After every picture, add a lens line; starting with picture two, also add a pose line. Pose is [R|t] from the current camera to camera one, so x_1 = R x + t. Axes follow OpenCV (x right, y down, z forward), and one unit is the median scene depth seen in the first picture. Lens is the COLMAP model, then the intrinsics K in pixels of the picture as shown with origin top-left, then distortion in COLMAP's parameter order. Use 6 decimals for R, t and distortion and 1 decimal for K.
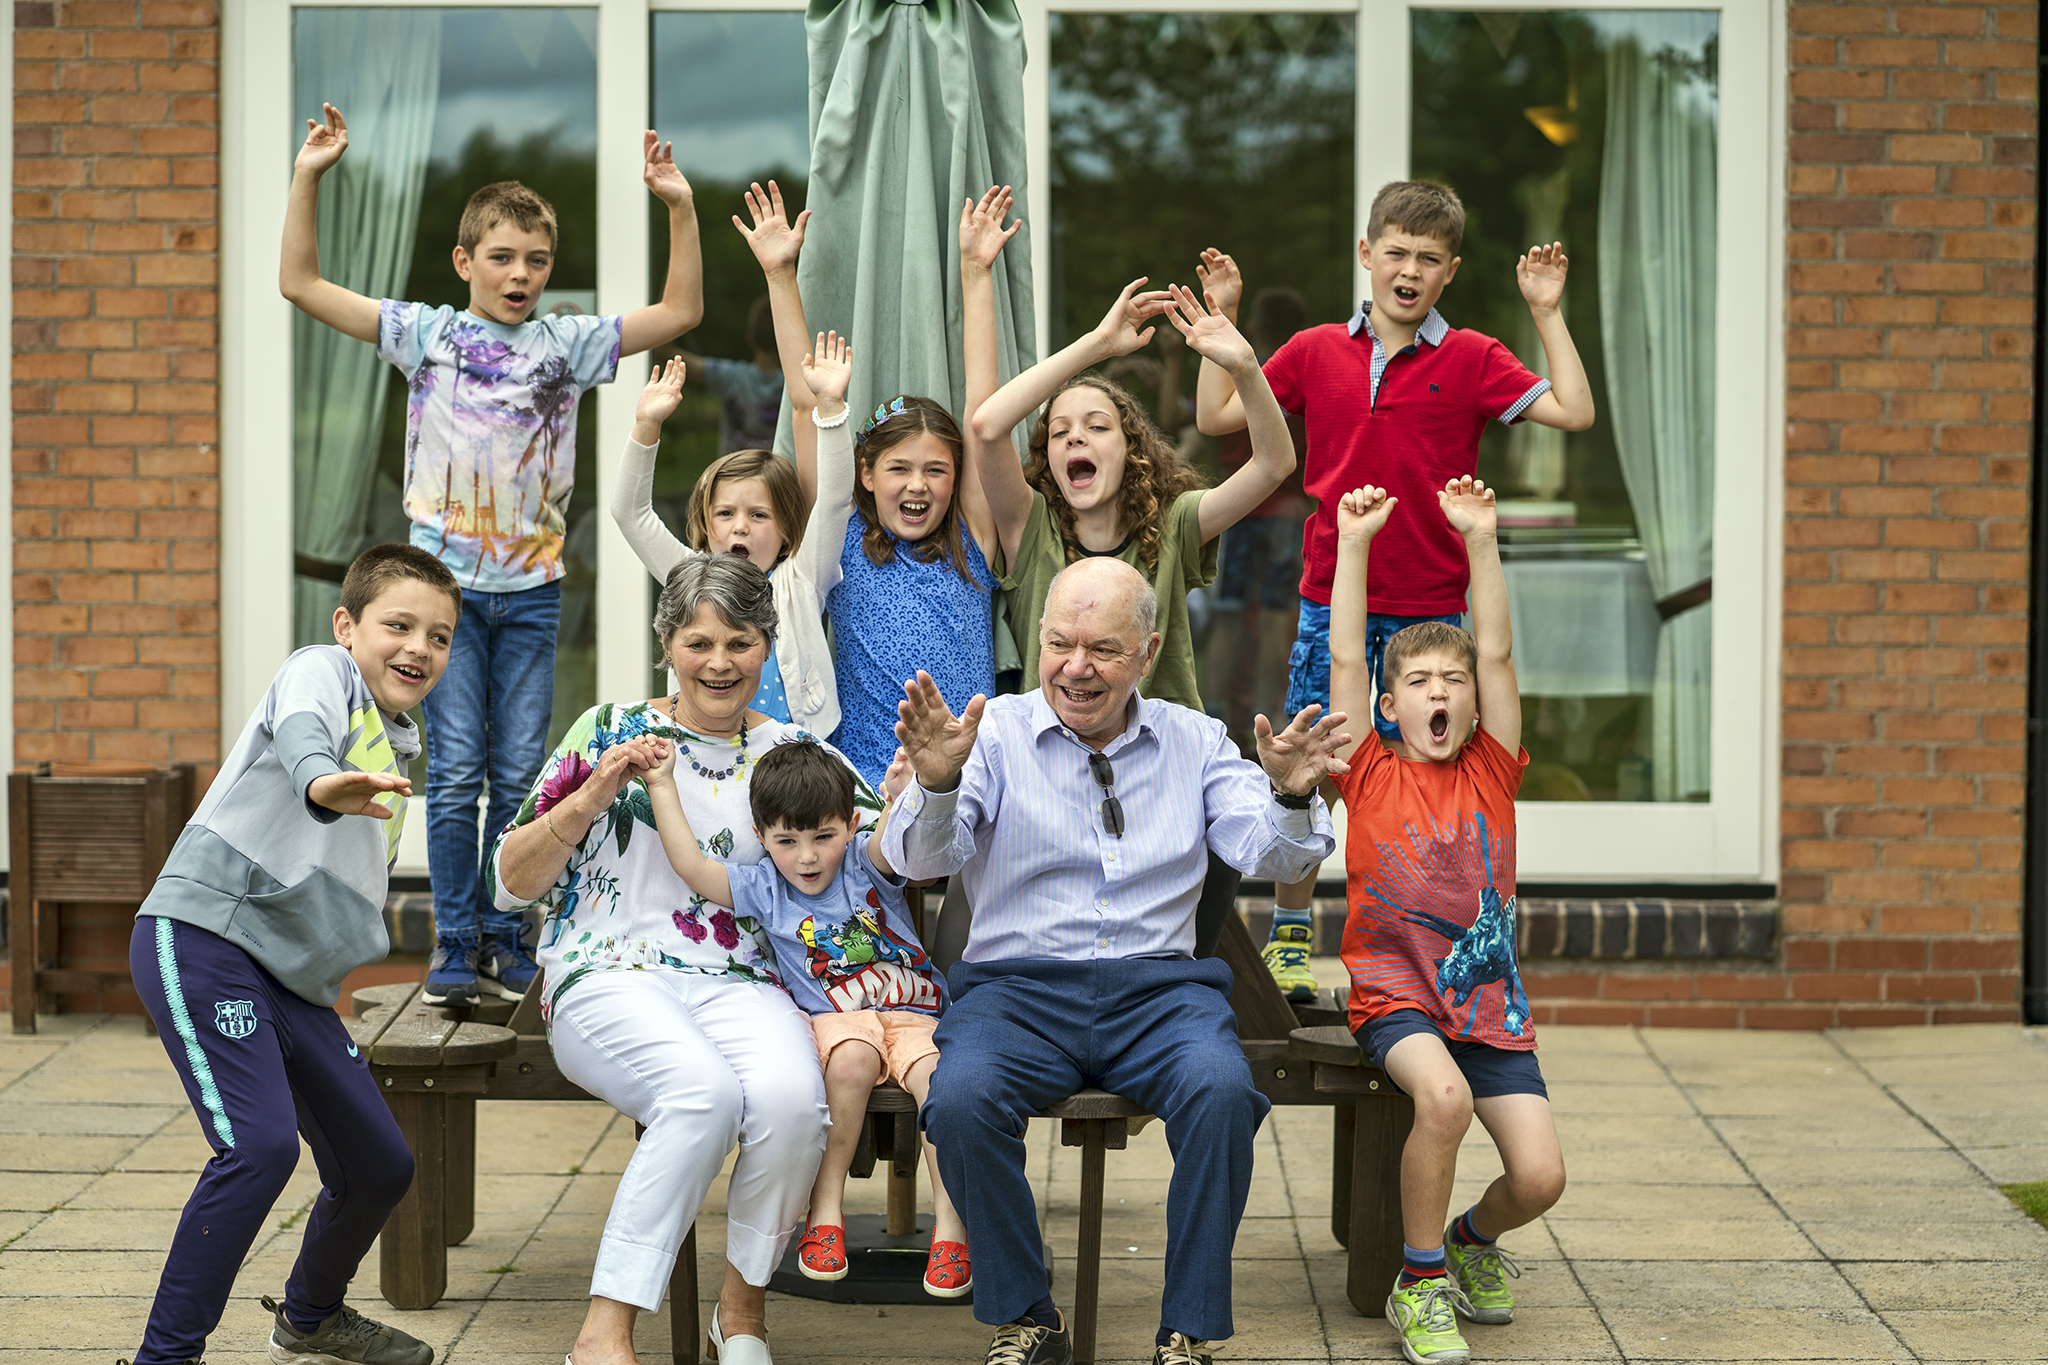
lens RADIAL K [[5272.7, 0, 1025.2], [0, 5272.7, 683.4], [0, 0, 1]] dist [0.041559, 0.000000]
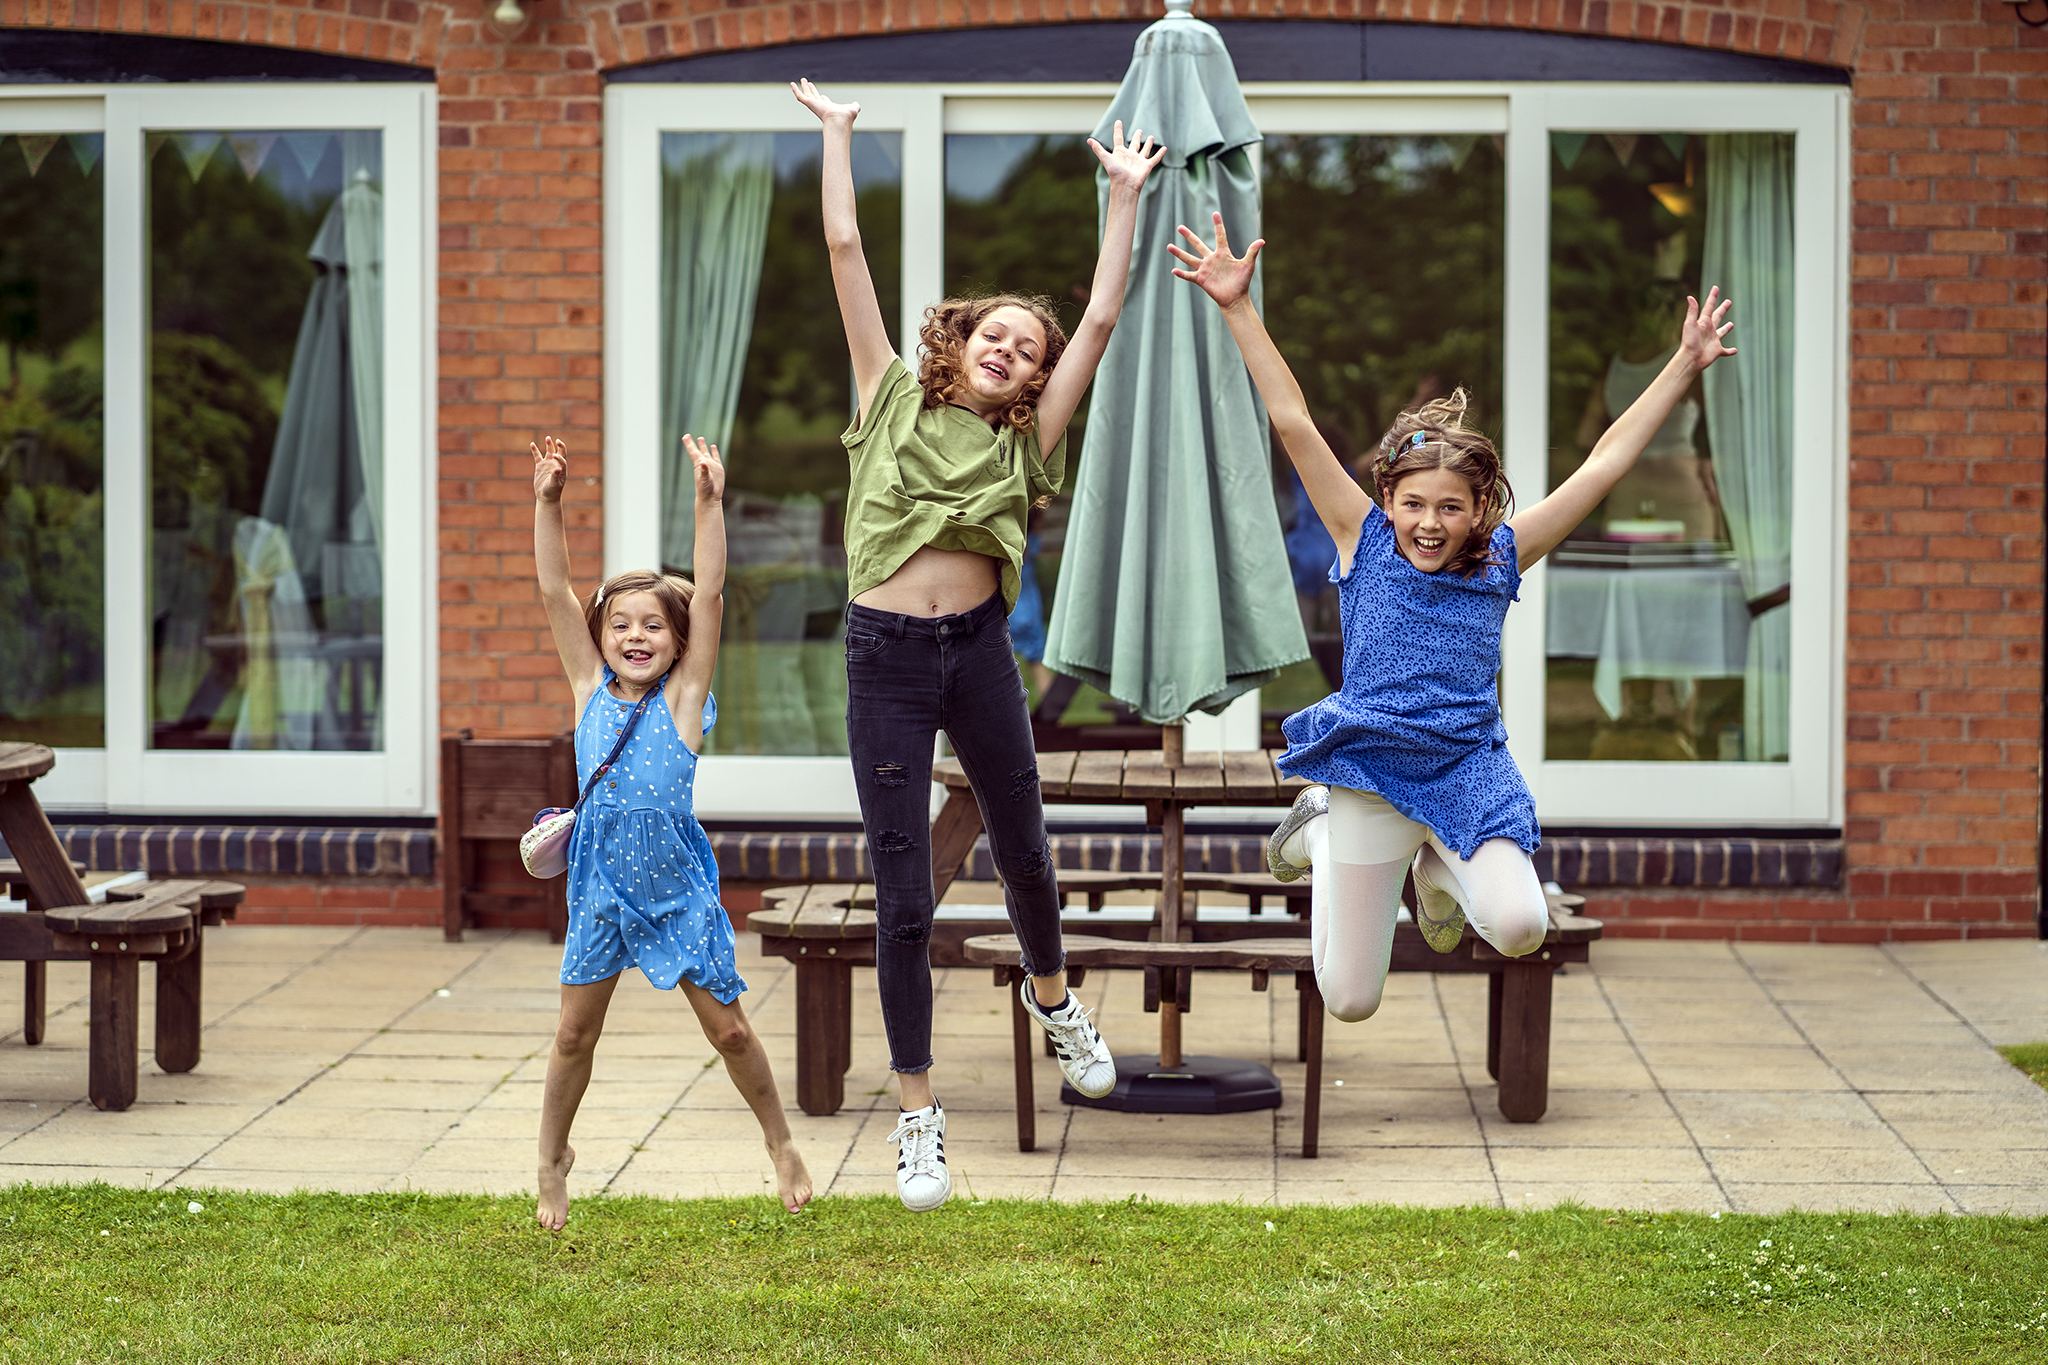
lens RADIAL K [[5272.7, 0, 992.6], [0, 5272.7, 617.2], [0, 0, 1]] dist [0.041559, 0.000000]
pose [[0.999396, 0.000162, -0.034738, -0.015799], [-0.000576, 0.999929, -0.011923, 0.003115], [0.034733, 0.011936, 0.999325, -0.261303]]
